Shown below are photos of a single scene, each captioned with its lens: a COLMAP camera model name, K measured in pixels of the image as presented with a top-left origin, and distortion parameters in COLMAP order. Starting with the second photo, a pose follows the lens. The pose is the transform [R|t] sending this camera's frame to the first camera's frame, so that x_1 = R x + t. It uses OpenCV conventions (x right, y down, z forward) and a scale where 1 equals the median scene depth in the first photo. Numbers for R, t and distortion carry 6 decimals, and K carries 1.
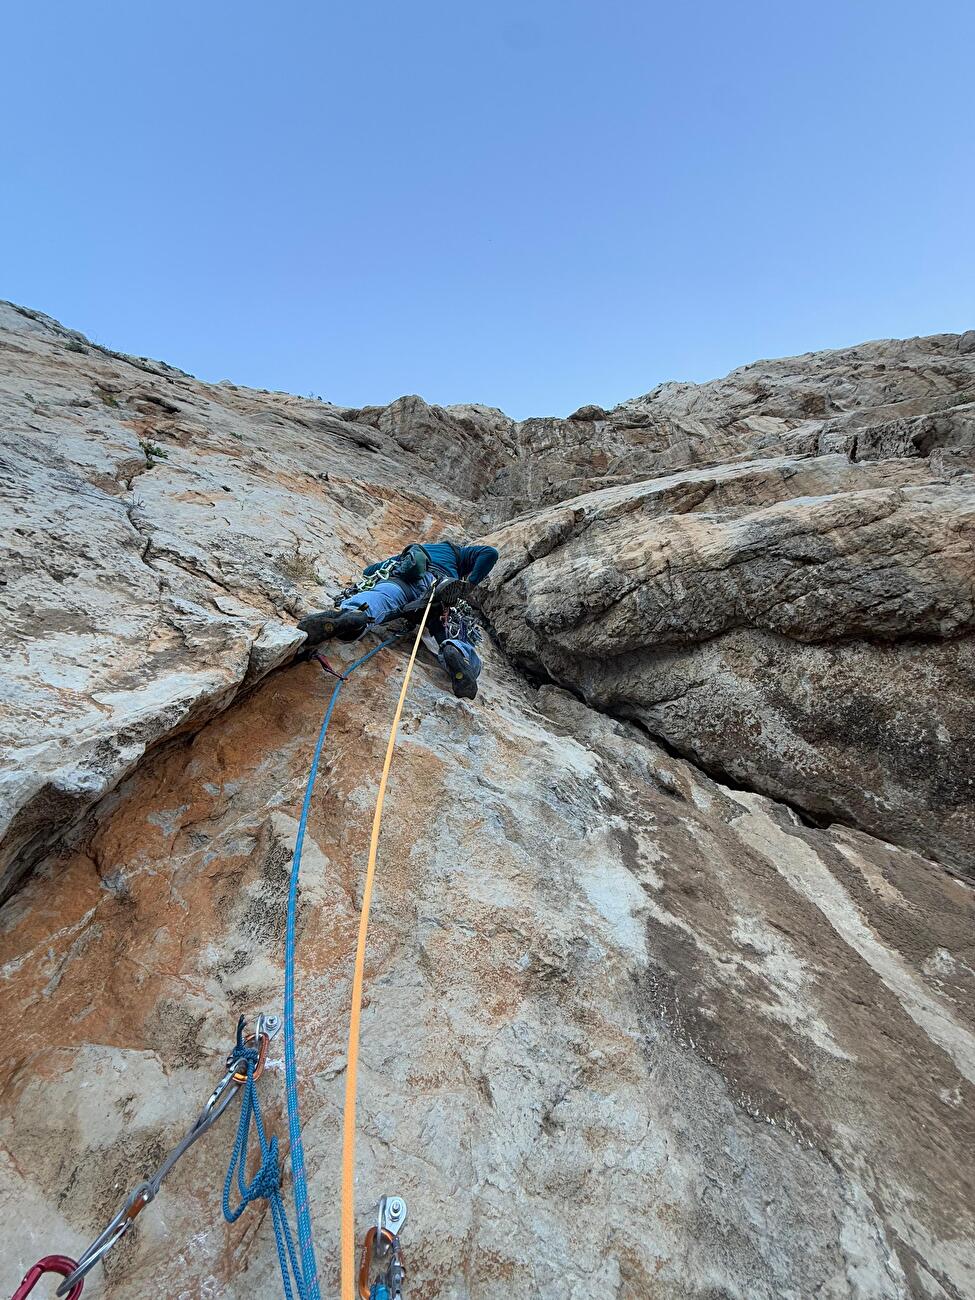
lens RADIAL K [[500.3, 0, 487.5], [0, 500.3, 650.0], [0, 0, 1]] dist [0.000637, -0.003829]
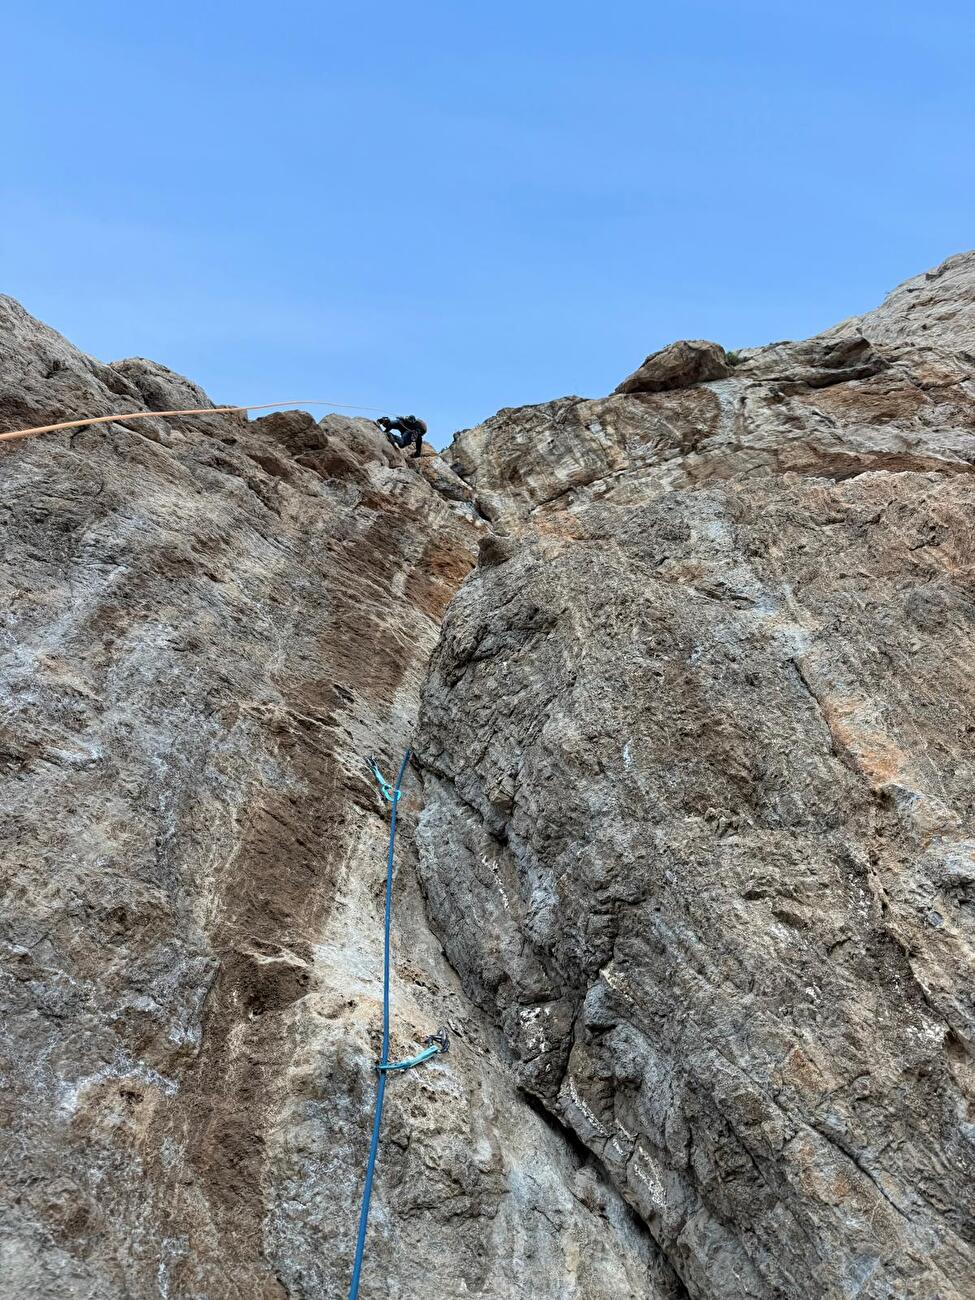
lens RADIAL K [[500.3, 0, 487.5], [0, 500.3, 650.0], [0, 0, 1]] dist [0.000637, -0.003829]
pose [[0.977933, -0.175970, 0.112609, 0.009486], [0.192193, 0.969085, -0.154710, -0.266681], [-0.081904, 0.172939, 0.981521, 0.721886]]
